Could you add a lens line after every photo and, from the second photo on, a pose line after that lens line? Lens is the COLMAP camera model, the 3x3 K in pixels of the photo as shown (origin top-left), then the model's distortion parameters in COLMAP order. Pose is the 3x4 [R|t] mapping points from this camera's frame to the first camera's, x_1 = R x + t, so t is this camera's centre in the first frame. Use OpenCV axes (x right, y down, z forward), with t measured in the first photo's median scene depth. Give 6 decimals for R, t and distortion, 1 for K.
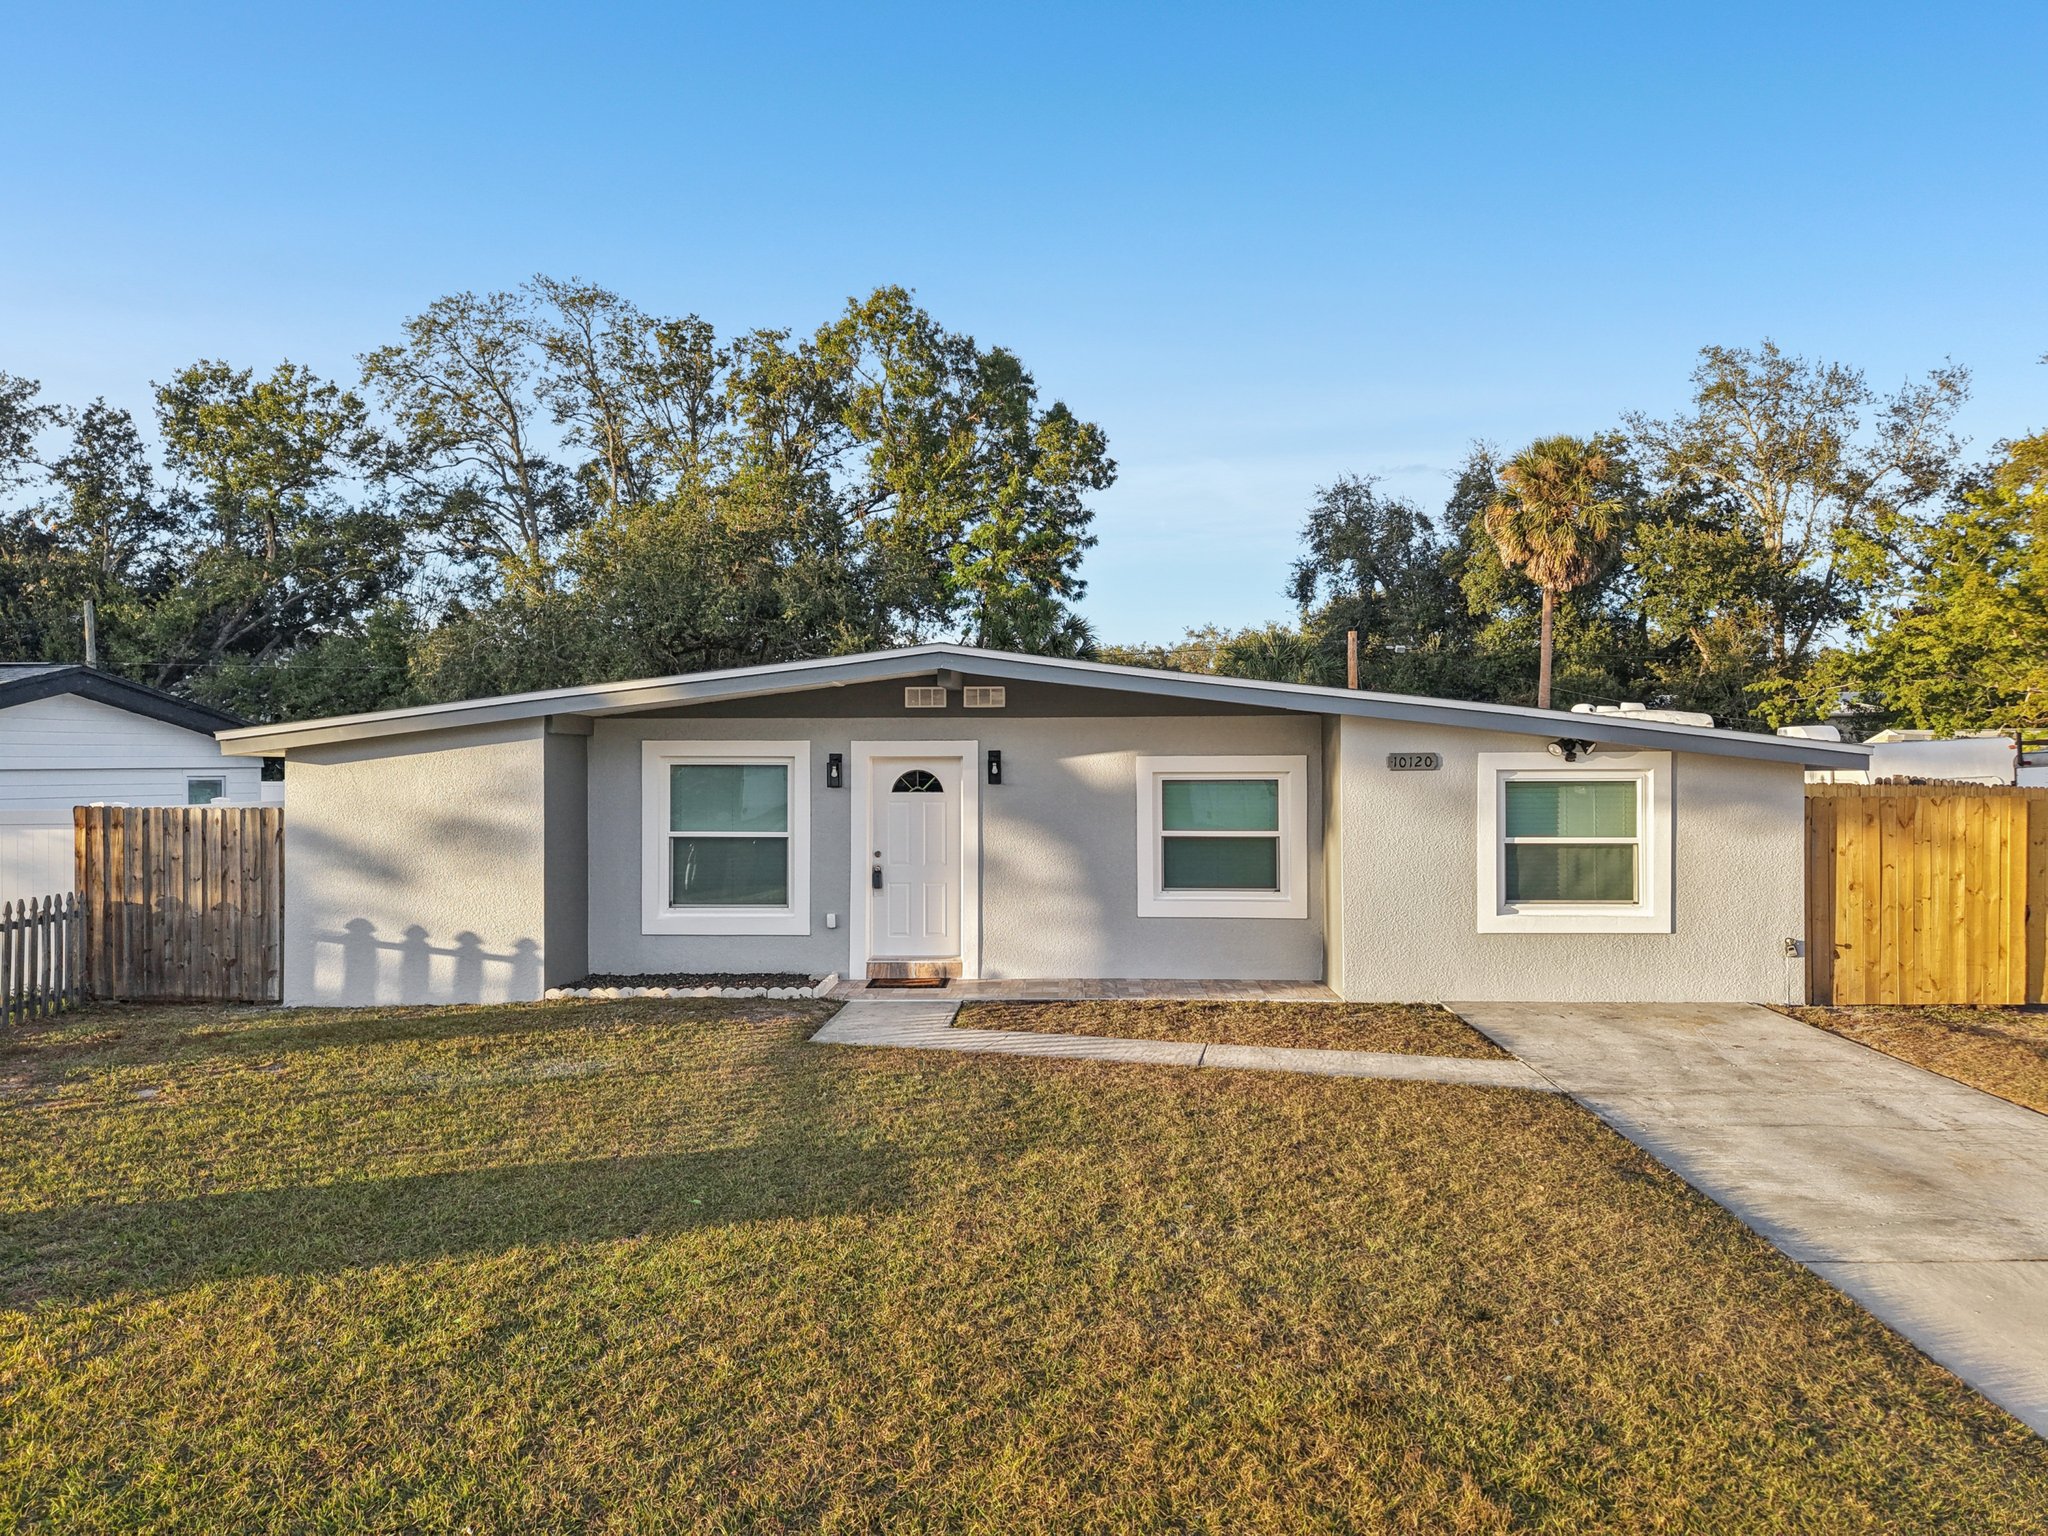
lens RADIAL K [[1377.4, 0, 1018.1], [0, 1377.4, 770.9], [0, 0, 1]] dist [0.033281, -0.033188]
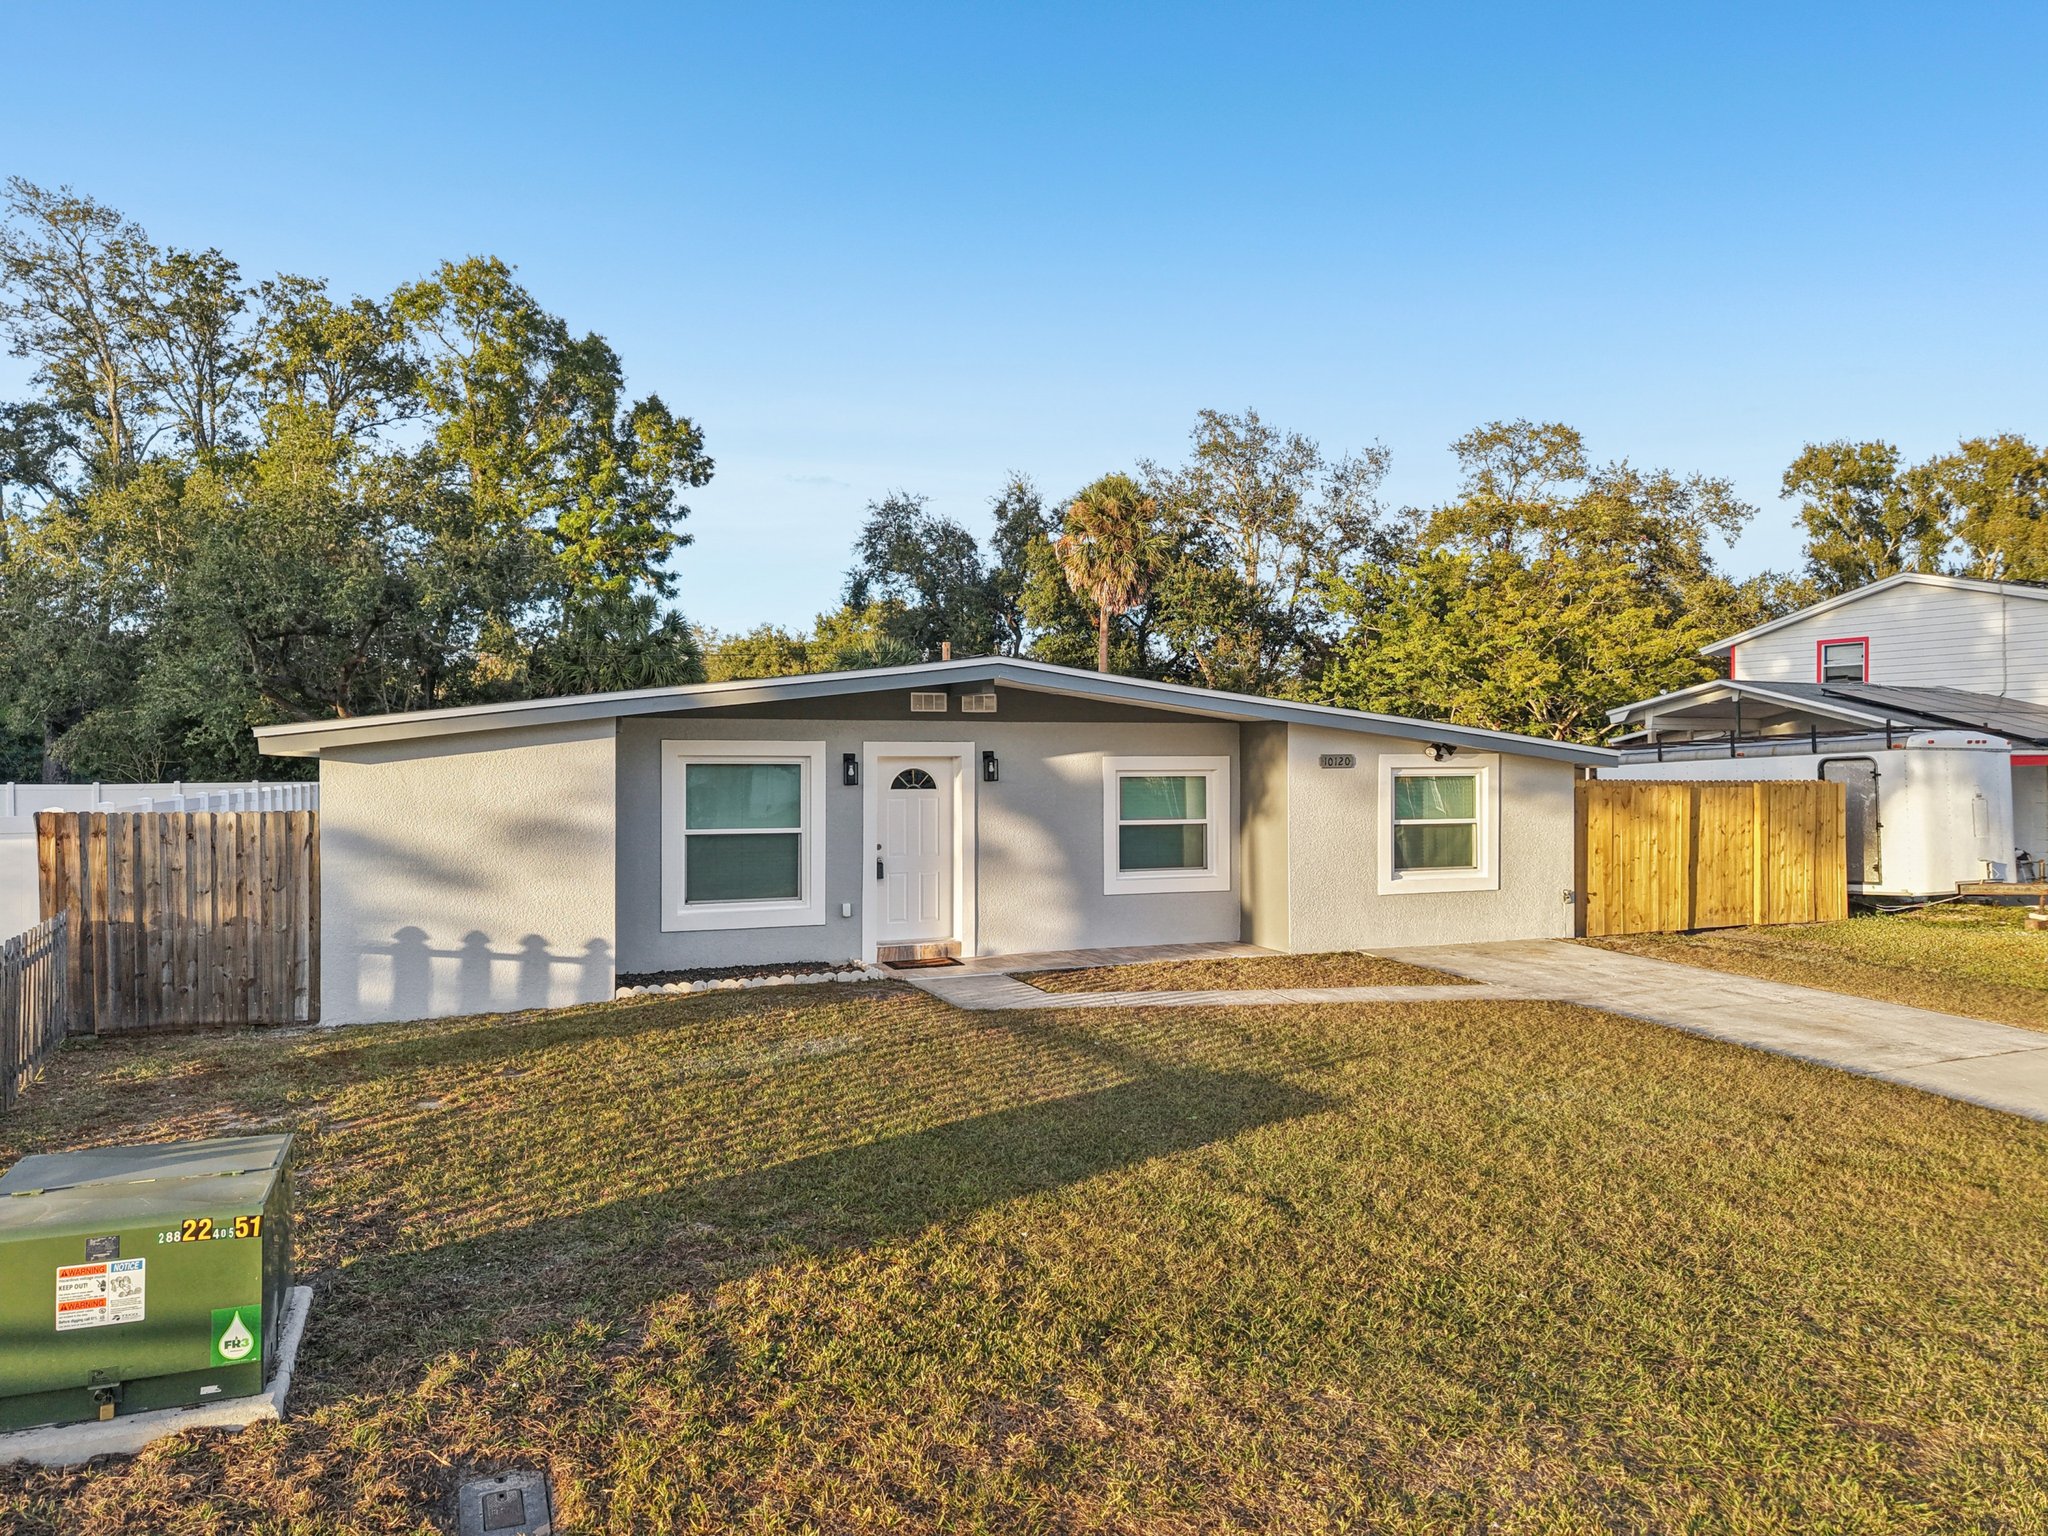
lens RADIAL K [[1377.4, 0, 1022.5], [0, 1377.4, 776.1], [0, 0, 1]] dist [0.033281, -0.033188]
pose [[0.913045, -0.003832, 0.407841, -0.446768], [0.002407, 0.999989, 0.004007, 0.001071], [-0.407852, -0.002677, 0.913044, -0.029142]]
